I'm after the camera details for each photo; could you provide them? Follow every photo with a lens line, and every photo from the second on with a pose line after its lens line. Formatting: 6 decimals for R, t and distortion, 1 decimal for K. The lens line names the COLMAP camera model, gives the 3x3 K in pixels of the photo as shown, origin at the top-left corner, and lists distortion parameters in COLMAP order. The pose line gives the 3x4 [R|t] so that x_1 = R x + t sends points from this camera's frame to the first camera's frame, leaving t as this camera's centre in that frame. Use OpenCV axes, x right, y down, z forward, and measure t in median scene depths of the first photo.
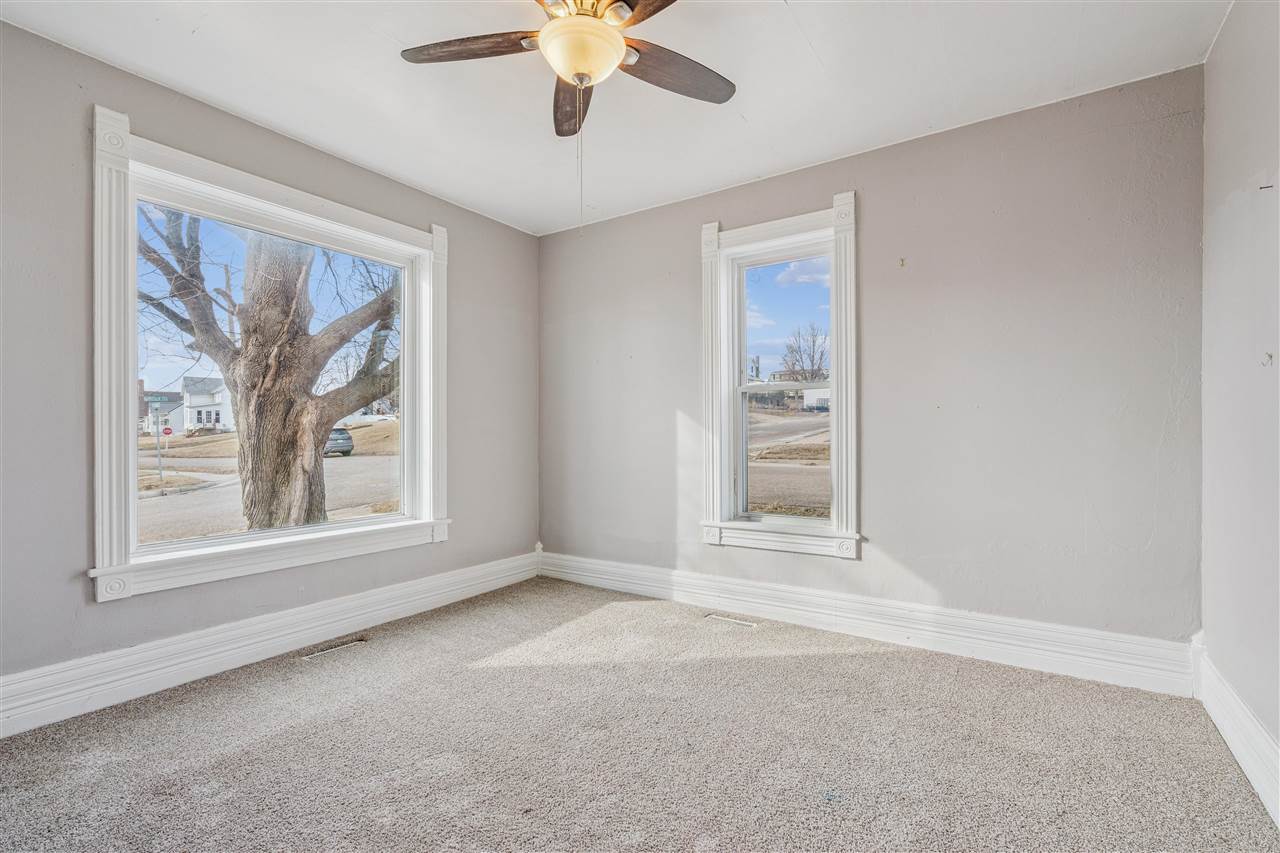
lens RADIAL K [[587.8, 0, 647.3], [0, 587.8, 432.4], [0, 0, 1]] dist [0.001843, 0.000169]
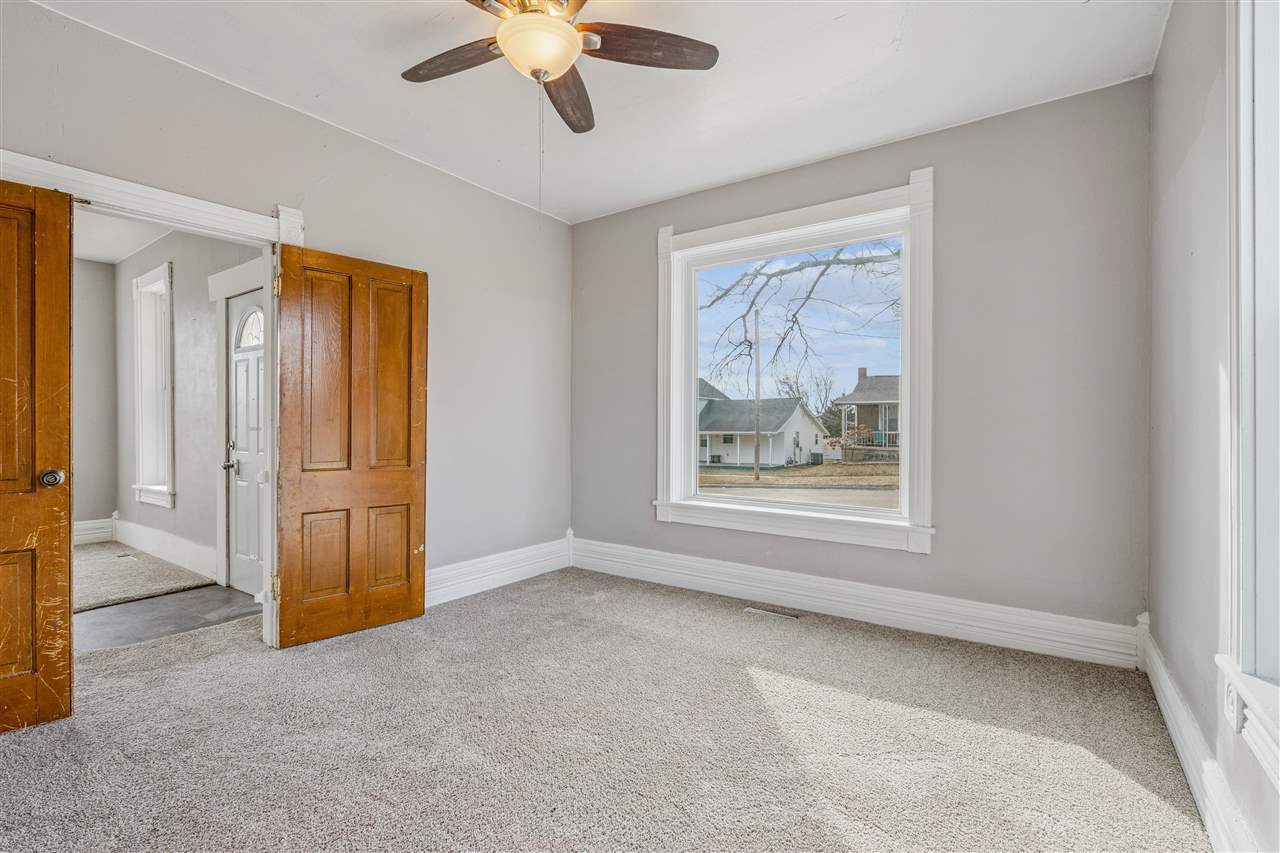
lens RADIAL K [[587.8, 0, 634.8], [0, 587.8, 424.5], [0, 0, 1]] dist [0.001843, 0.000169]
pose [[-0.046162, 0.010504, -0.998879, 0.597866], [0.003836, 0.999939, 0.010338, -0.006063], [0.998927, -0.003354, -0.046199, 0.782967]]
